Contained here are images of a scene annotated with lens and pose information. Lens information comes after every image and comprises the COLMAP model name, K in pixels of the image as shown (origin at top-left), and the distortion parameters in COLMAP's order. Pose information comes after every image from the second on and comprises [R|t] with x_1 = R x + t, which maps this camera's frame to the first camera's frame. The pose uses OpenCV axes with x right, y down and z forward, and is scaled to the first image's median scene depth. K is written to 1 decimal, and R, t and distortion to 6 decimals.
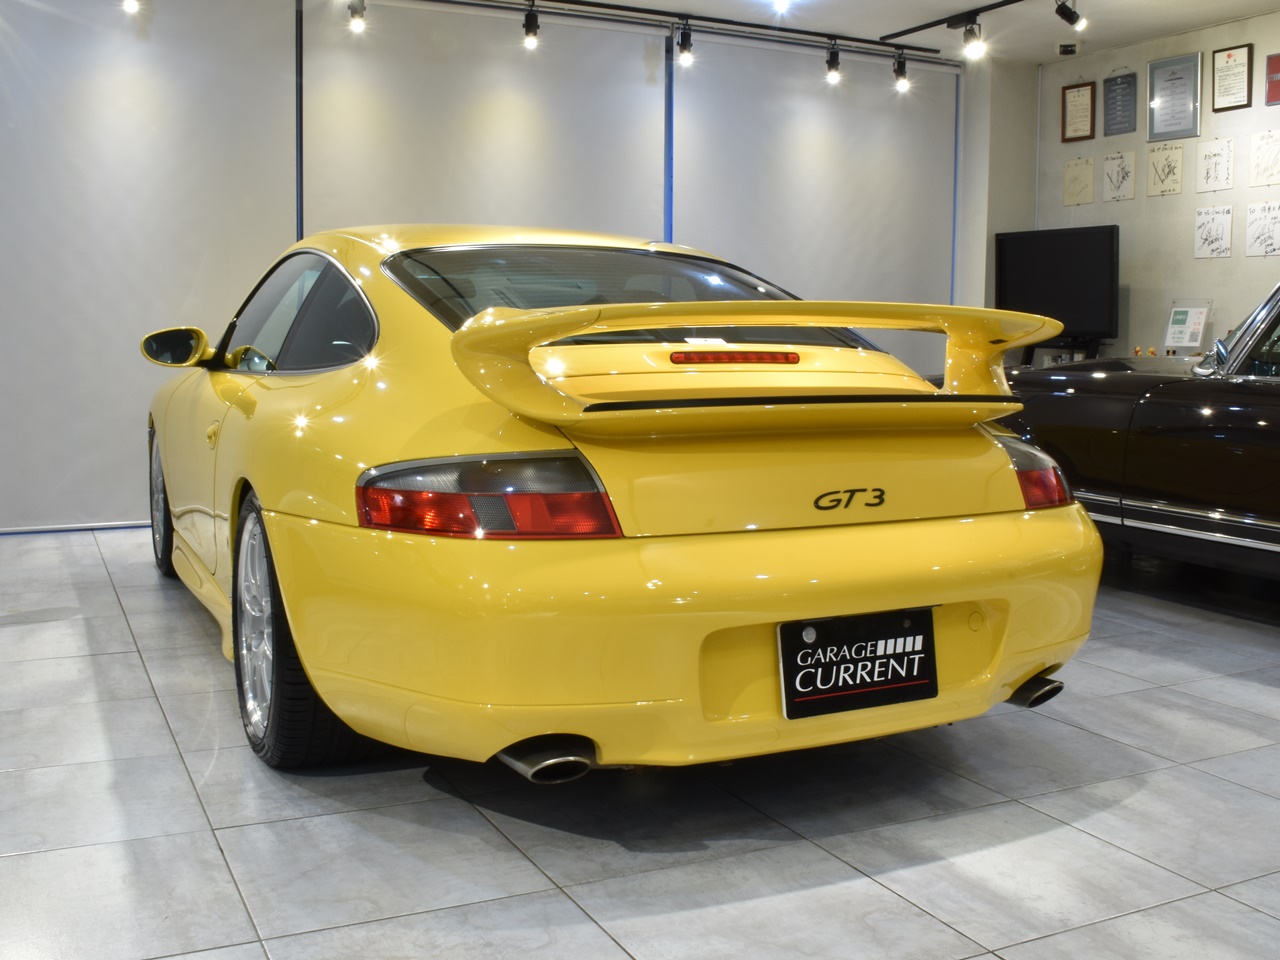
lens RADIAL K [[1290.0, 0, 639.4], [0, 1290.0, 482.9], [0, 0, 1]] dist [-0.111257, 0.000000]
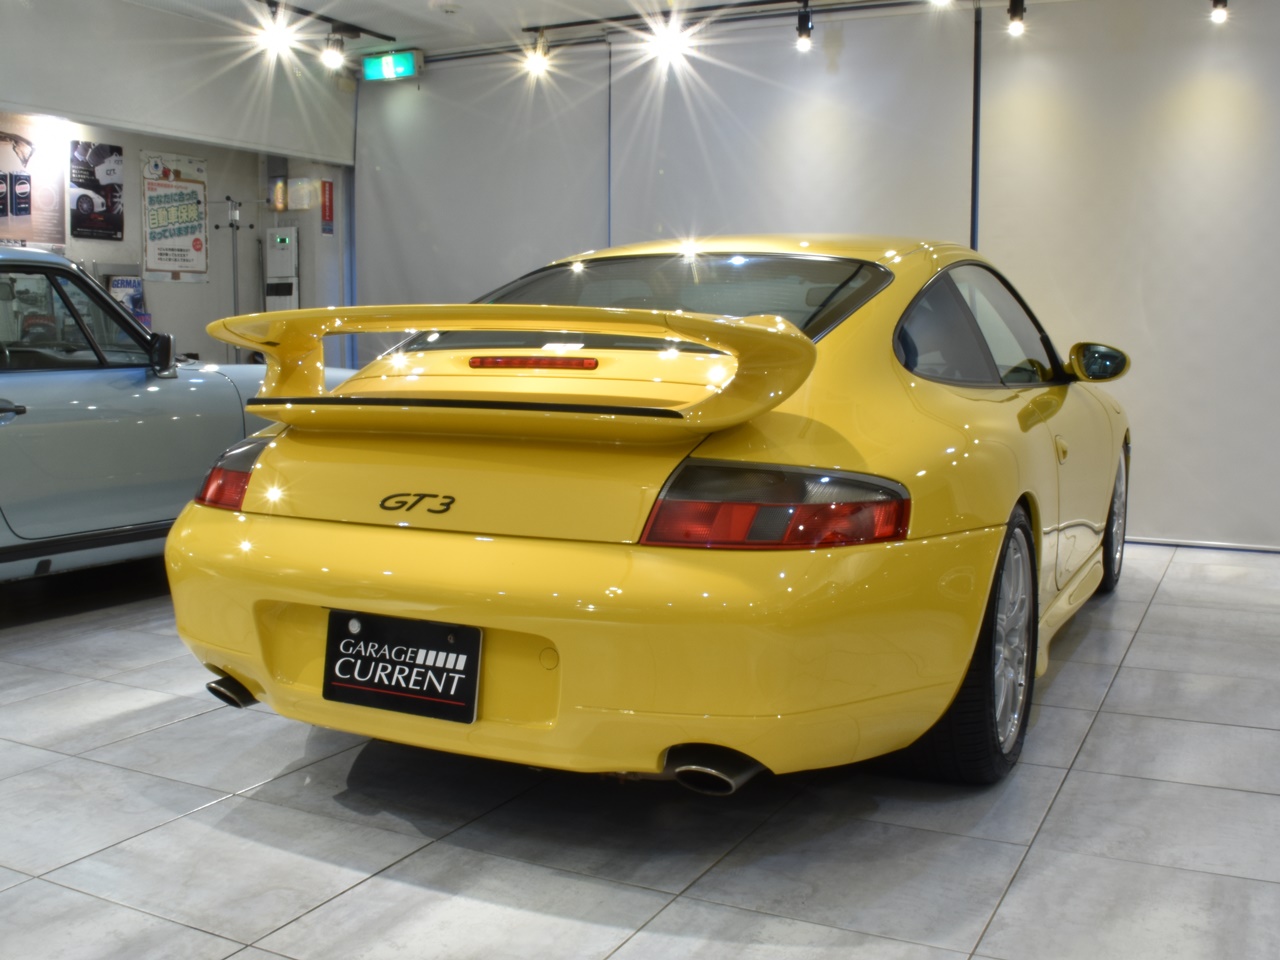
lens RADIAL K [[1300.6, 0, 634.2], [0, 1300.6, 494.2], [0, 0, 1]] dist [-0.131174, 0.000000]
pose [[0.609825, 0.087215, -0.787723, 1.042758], [-0.090118, 0.995111, 0.040410, -0.049304], [0.787396, 0.046345, 0.614703, 0.506916]]
